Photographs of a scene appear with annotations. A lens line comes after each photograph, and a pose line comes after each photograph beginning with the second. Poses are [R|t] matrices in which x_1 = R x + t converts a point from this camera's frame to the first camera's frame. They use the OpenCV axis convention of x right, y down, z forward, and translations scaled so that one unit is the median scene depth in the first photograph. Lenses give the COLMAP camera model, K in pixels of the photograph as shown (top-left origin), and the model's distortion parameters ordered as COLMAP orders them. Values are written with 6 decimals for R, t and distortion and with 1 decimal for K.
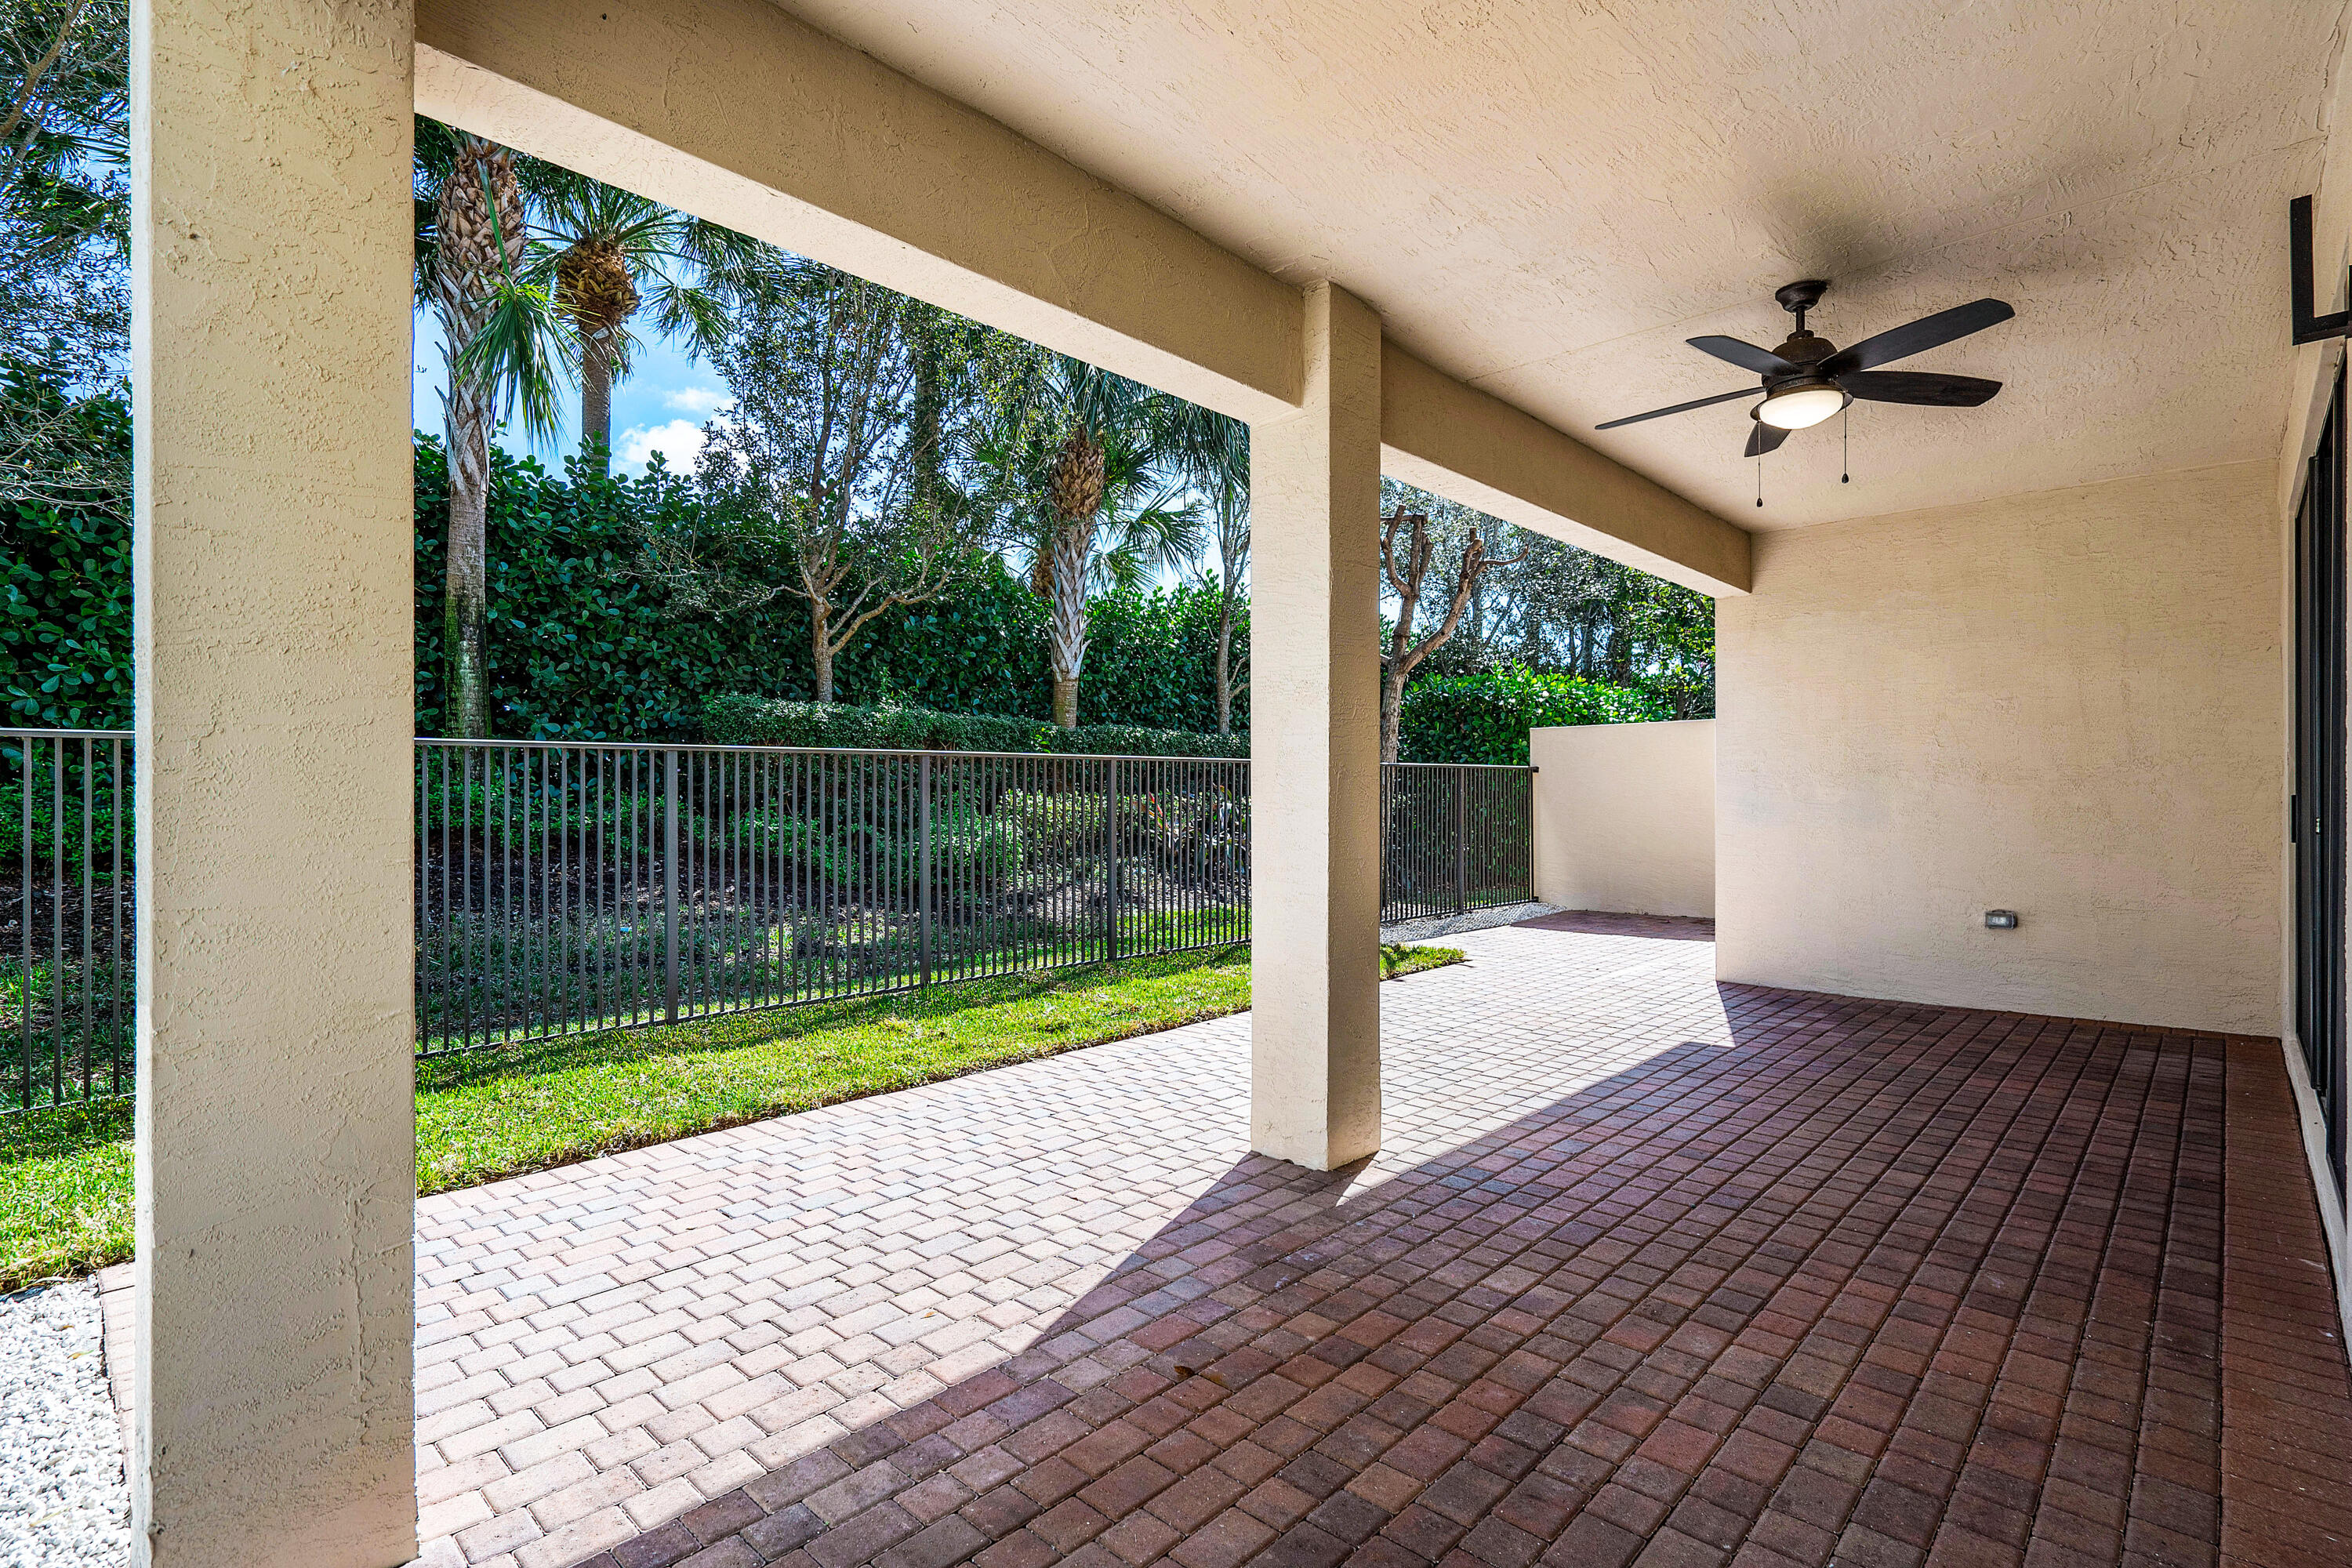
lens RADIAL K [[1136.9, 0, 1167.5], [0, 1136.9, 794.0], [0, 0, 1]] dist [0.004587, -0.003286]
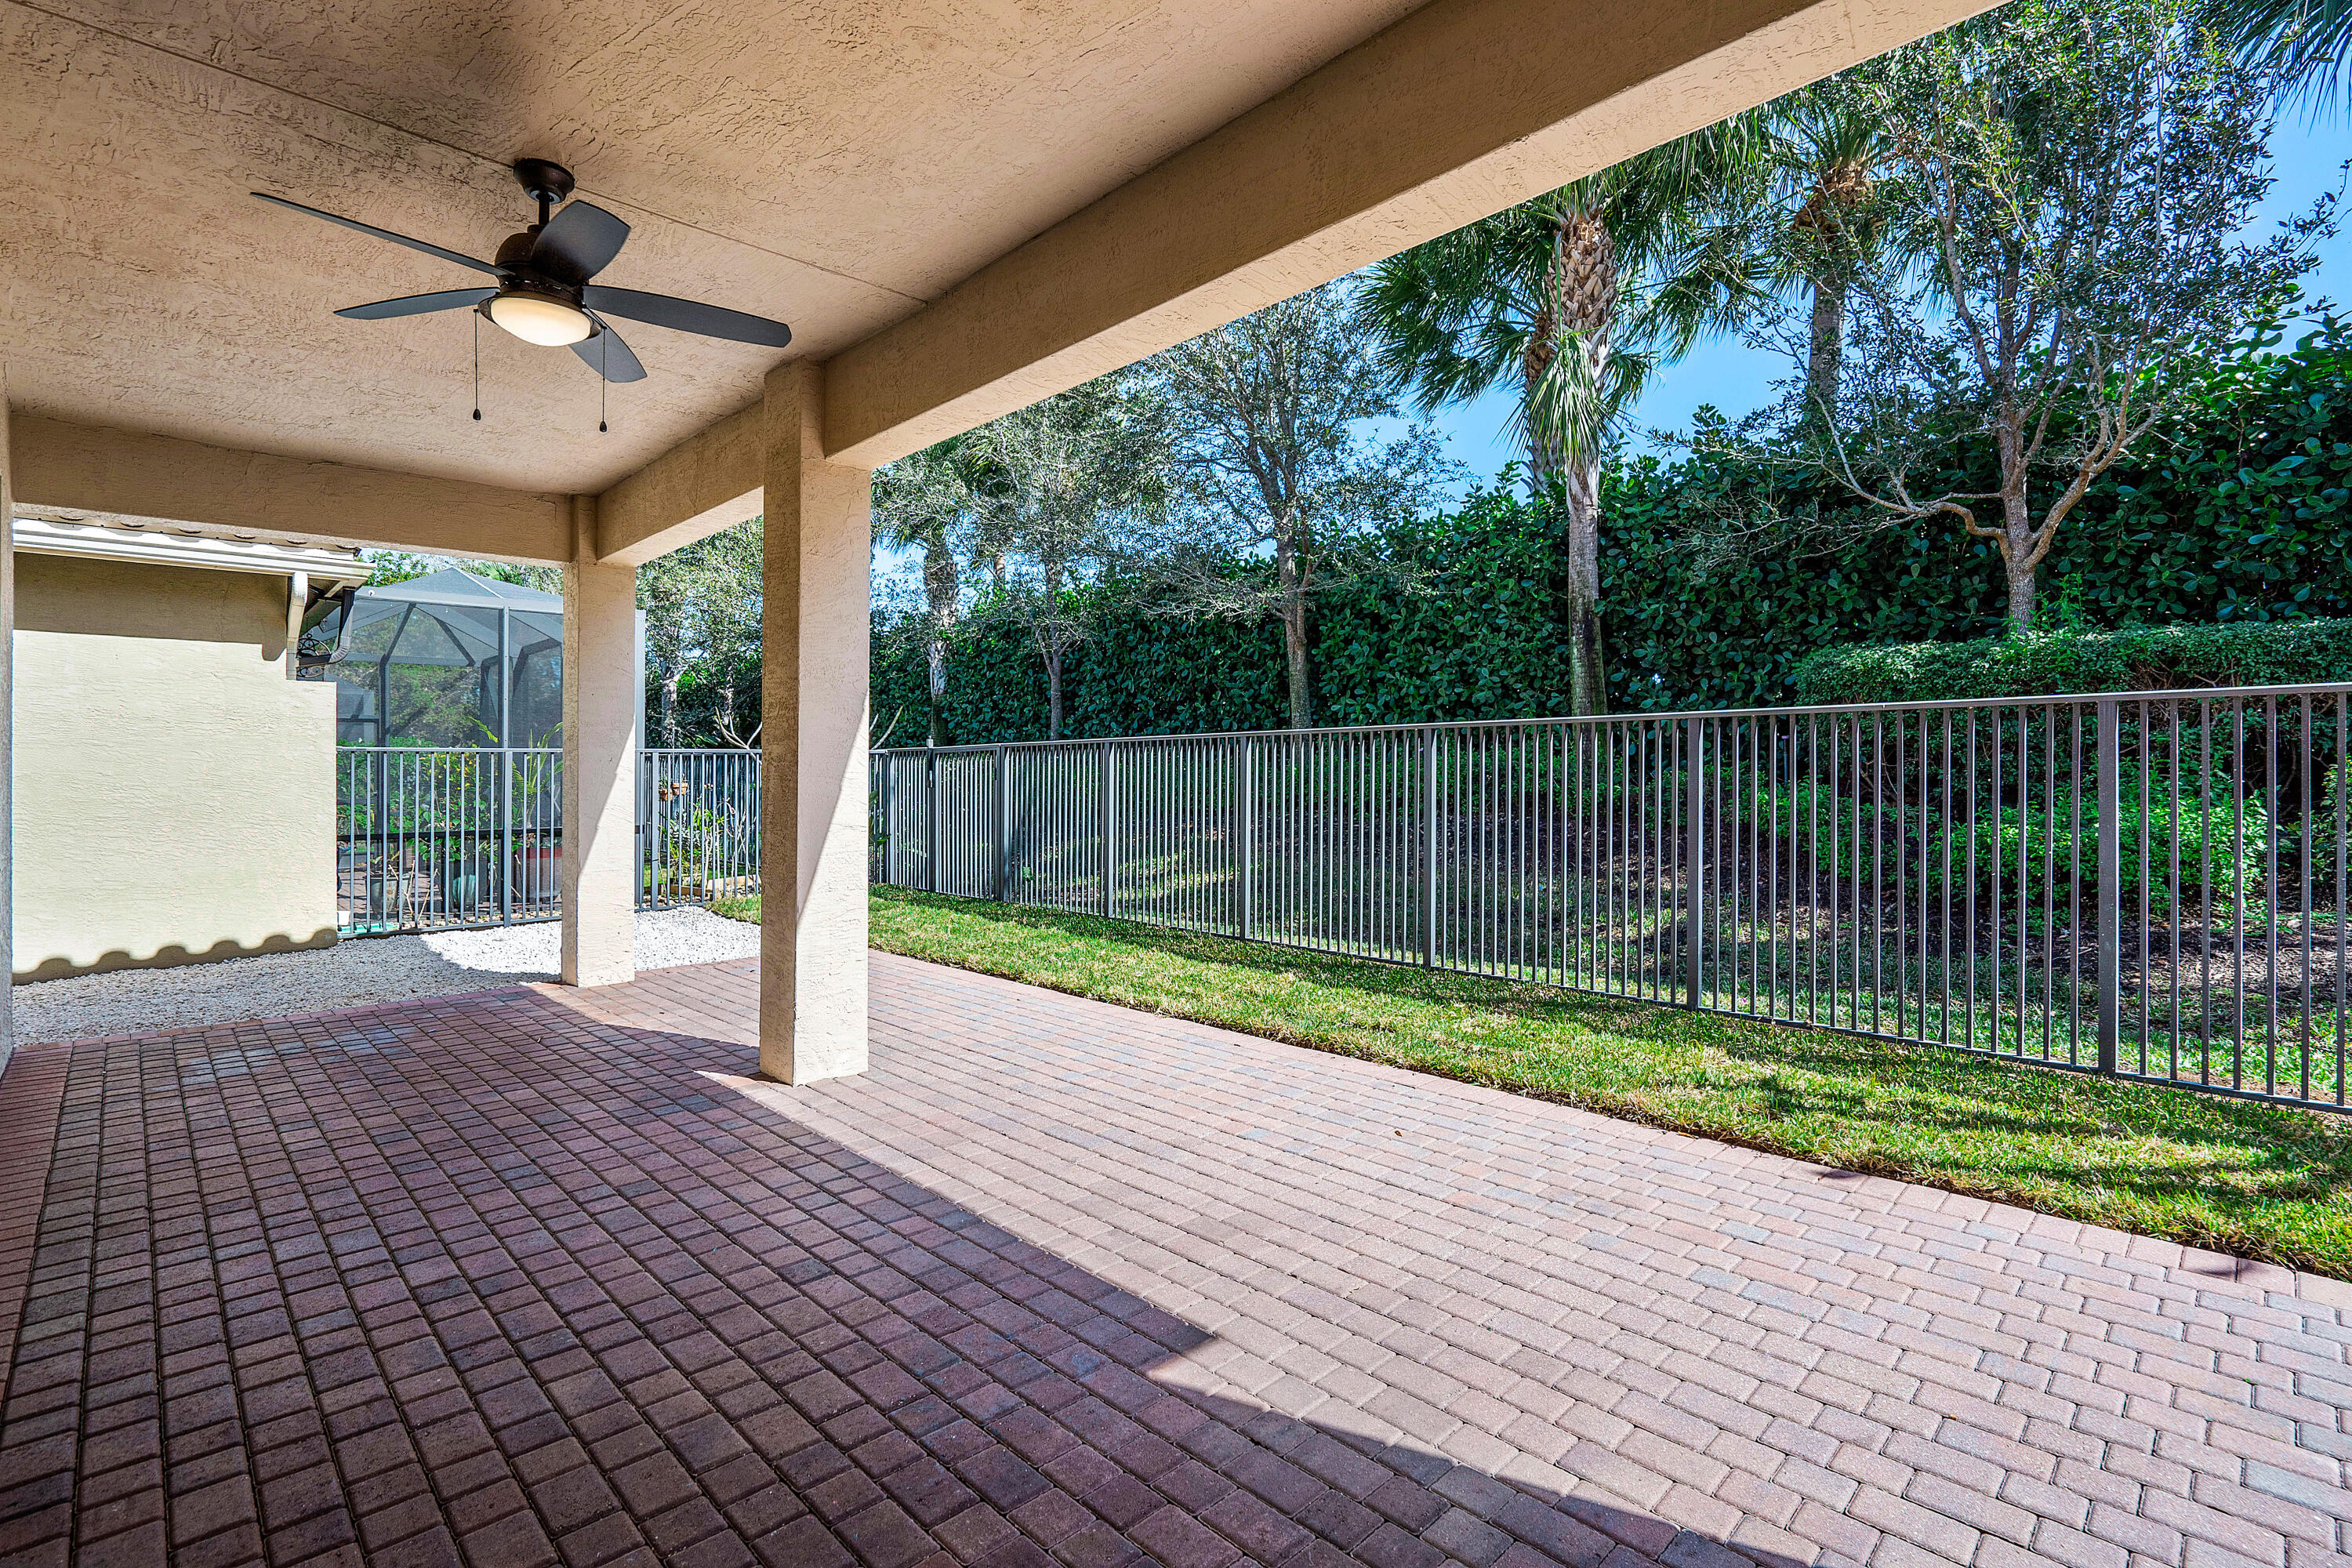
lens RADIAL K [[1136.9, 0, 1174.0], [0, 1136.9, 763.9], [0, 0, 1]] dist [0.004587, -0.003286]
pose [[-0.076693, -0.000245, -0.997055, 1.197657], [0.008908, 0.999960, -0.000931, -0.007151], [0.997015, -0.008953, -0.076688, 1.356137]]
